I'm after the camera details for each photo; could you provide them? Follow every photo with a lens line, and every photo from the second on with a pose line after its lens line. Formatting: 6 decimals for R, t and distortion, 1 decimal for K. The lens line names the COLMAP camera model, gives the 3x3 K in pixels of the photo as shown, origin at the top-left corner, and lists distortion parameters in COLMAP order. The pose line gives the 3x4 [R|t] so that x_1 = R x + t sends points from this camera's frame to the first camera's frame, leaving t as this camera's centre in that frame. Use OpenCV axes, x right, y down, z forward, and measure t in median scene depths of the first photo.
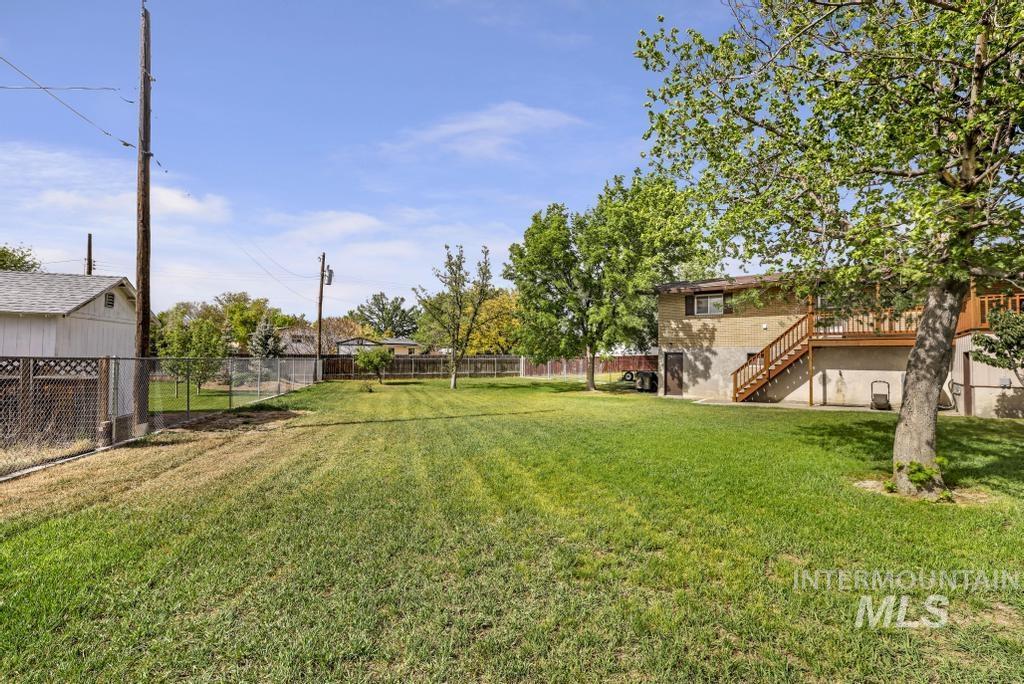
lens RADIAL K [[440.1, 0, 514.5], [0, 440.1, 342.5], [0, 0, 1]] dist [0.003712, 0.001463]
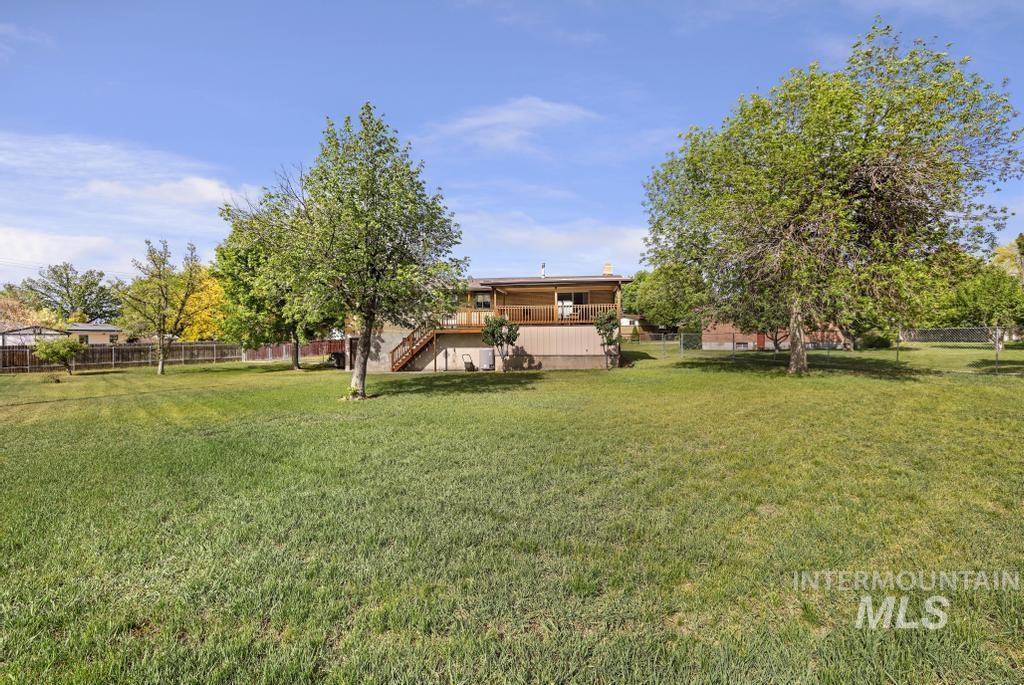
lens RADIAL K [[440.1, 0, 491.2], [0, 440.1, 343.2], [0, 0, 1]] dist [0.003712, 0.001463]
pose [[0.891086, -0.024568, 0.453169, 0.087262], [0.004110, 0.998930, 0.046075, -0.017555], [-0.453816, -0.039194, 0.890233, -0.301223]]
